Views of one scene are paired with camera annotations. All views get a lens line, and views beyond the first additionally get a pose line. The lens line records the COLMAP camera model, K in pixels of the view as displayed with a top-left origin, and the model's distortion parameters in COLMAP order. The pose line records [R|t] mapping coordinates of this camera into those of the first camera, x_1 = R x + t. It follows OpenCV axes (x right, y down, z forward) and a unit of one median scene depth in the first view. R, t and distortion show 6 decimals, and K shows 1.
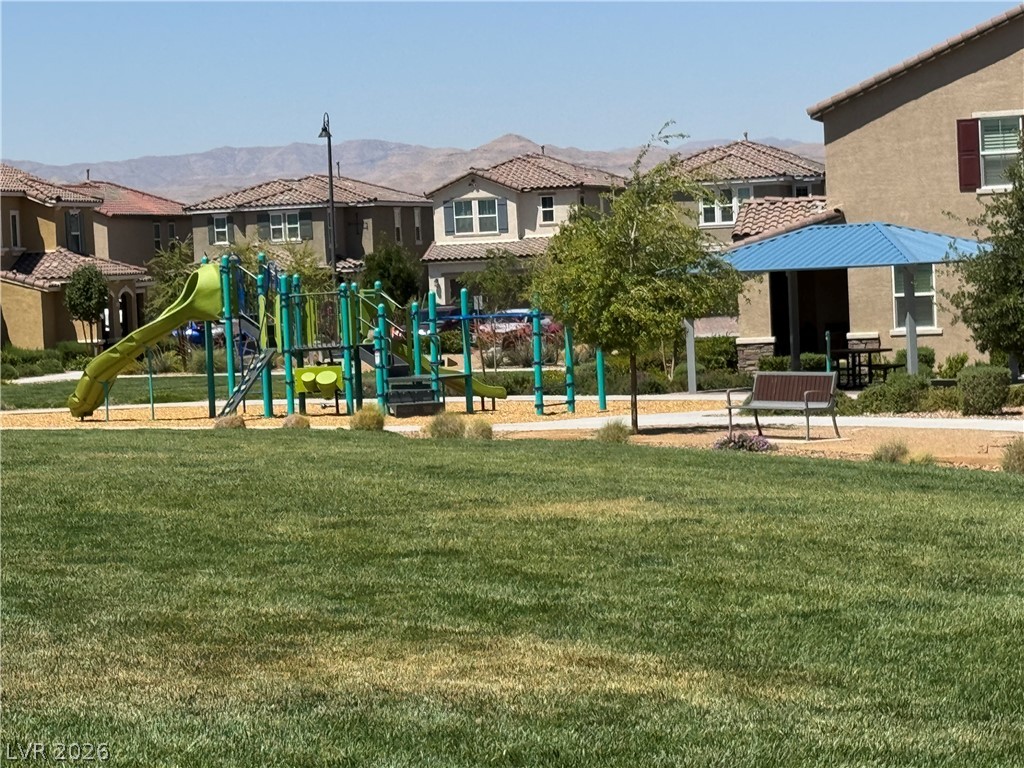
lens RADIAL K [[3086.0, 0, 512.7], [0, 3086.0, 384.1], [0, 0, 1]] dist [0.082578, 0.000000]
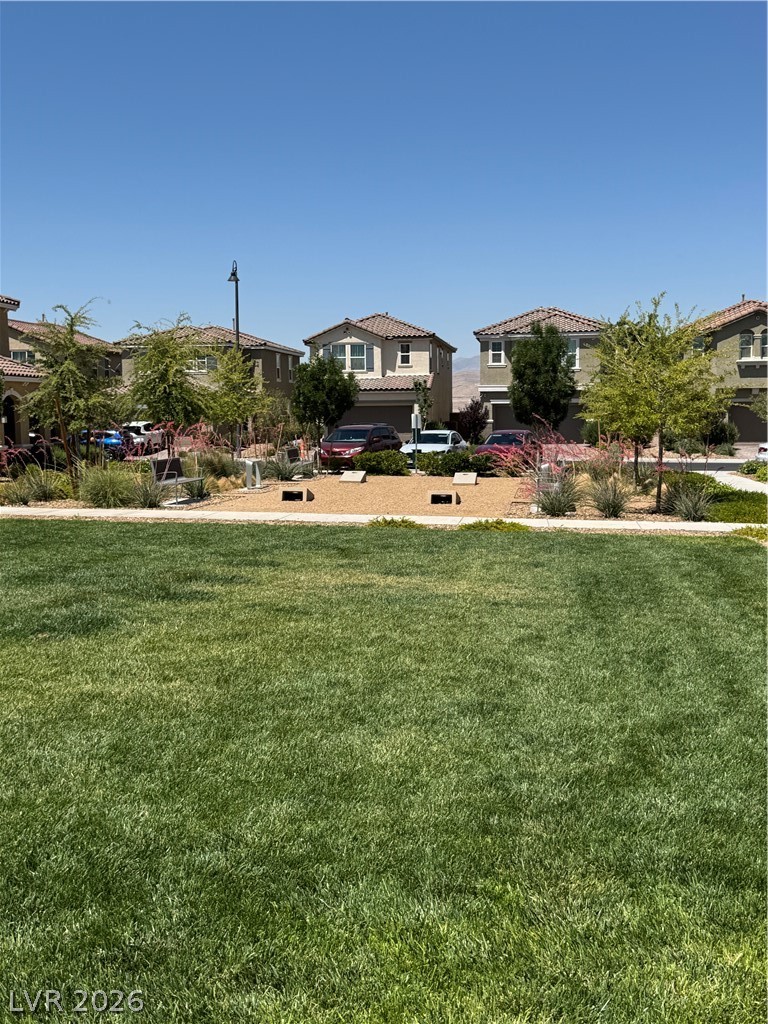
lens RADIAL K [[1263.9, 0, 380.5], [0, 1263.9, 512.6], [0, 0, 1]] dist [0.123107, 0.000000]
pose [[0.995560, 0.031136, 0.088829, -0.055375], [-0.034227, 0.998853, 0.033492, -0.011173], [-0.087684, -0.036384, 0.995484, 0.619267]]
